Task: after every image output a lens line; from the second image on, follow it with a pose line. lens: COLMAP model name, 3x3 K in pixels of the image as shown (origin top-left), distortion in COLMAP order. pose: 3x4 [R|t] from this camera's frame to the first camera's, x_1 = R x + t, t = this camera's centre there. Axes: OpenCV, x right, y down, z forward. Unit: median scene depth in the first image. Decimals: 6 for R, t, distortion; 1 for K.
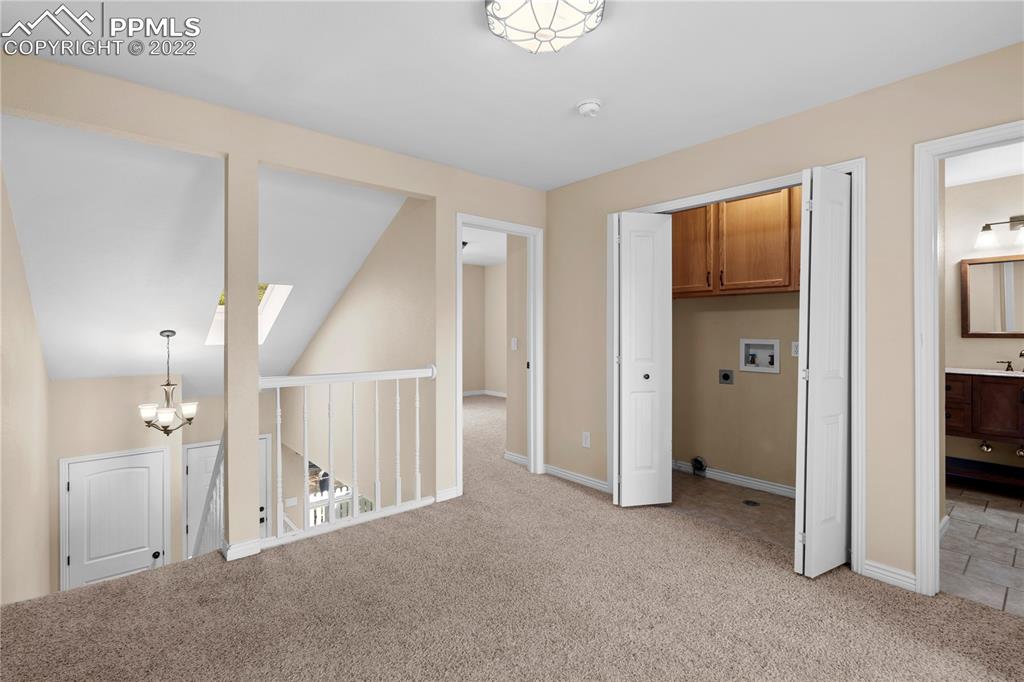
lens RADIAL K [[480.9, 0, 510.9], [0, 480.9, 328.7], [0, 0, 1]] dist [-0.000380, -0.000178]
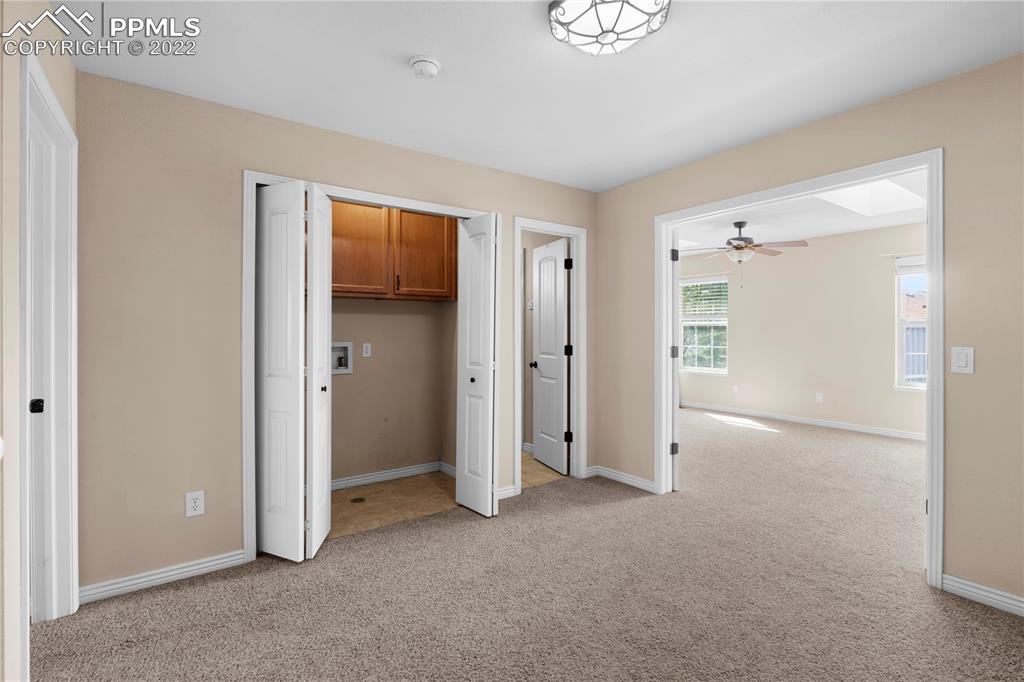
lens RADIAL K [[475.9, 0, 512.7], [0, 475.9, 332.5], [0, 0, 1]] dist [0.001200, 0.000500]
pose [[0.081230, 0.000828, 0.996695, -0.514210], [0.001807, 0.999998, -0.000978, 0.004140], [-0.996694, 0.001881, 0.081228, 0.610853]]
